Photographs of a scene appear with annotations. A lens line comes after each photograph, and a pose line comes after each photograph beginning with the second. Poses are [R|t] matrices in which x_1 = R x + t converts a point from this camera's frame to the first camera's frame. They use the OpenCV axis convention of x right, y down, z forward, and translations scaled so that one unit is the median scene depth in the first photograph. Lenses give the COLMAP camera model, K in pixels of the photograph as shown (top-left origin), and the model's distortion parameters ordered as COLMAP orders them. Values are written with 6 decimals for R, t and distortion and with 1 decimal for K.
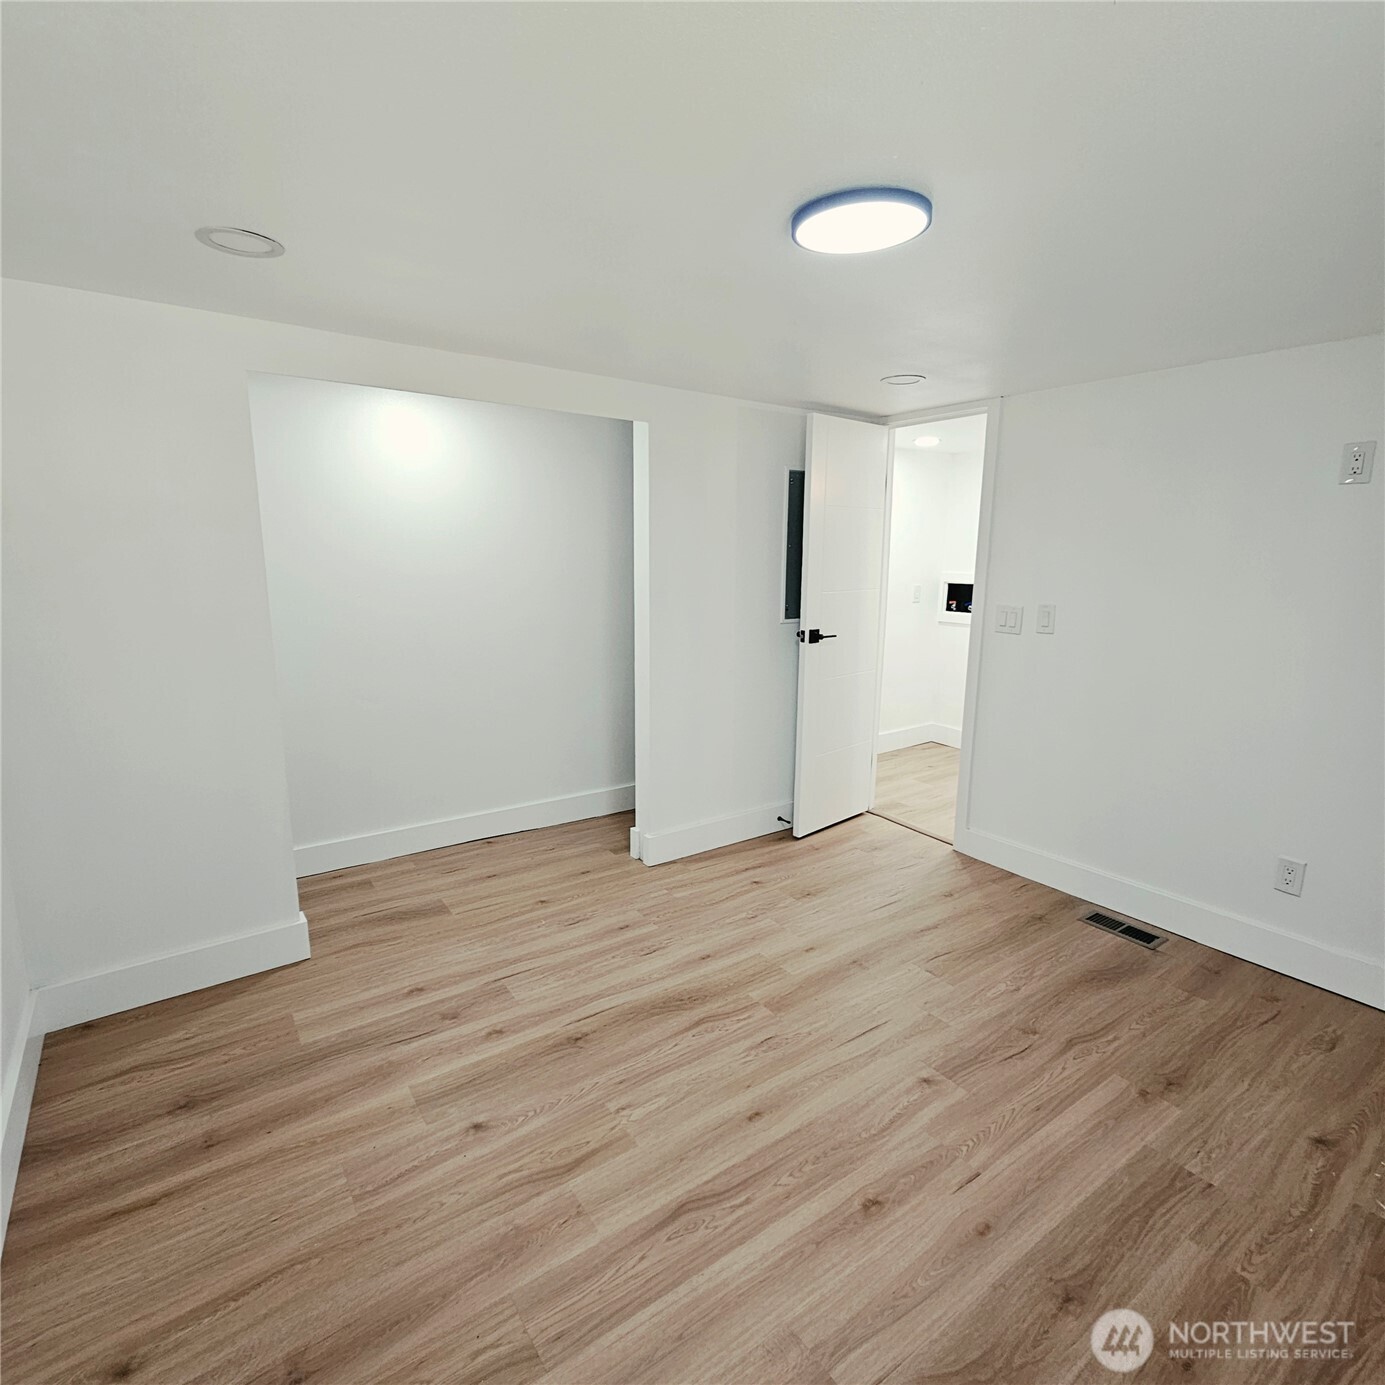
lens RADIAL K [[758.4, 0, 692.5], [0, 758.4, 692.5], [0, 0, 1]] dist [-0.001089, 0.000053]
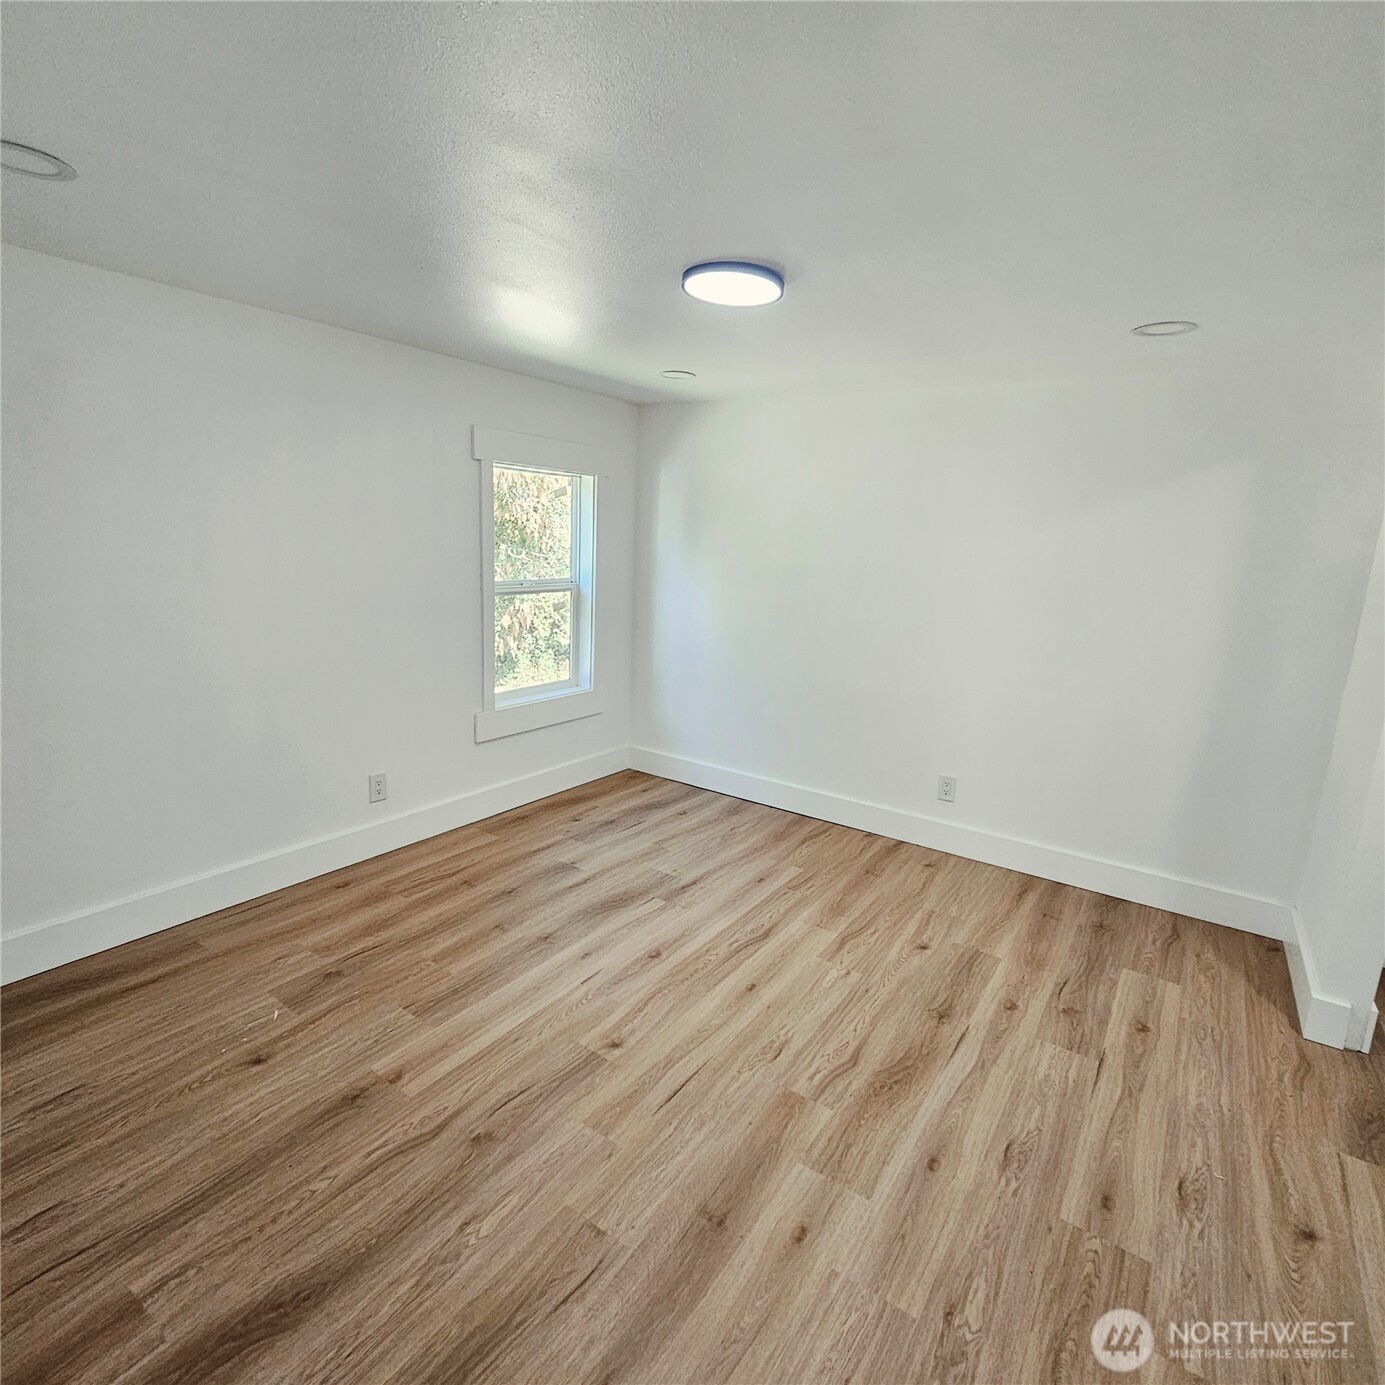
lens RADIAL K [[758.4, 0, 692.5], [0, 758.4, 692.5], [0, 0, 1]] dist [-0.001089, 0.000053]
pose [[-0.936597, 0.021244, -0.349765, 0.533959], [-0.118114, 0.920606, 0.372200, -0.303750], [0.329903, 0.389913, -0.859728, 1.650478]]
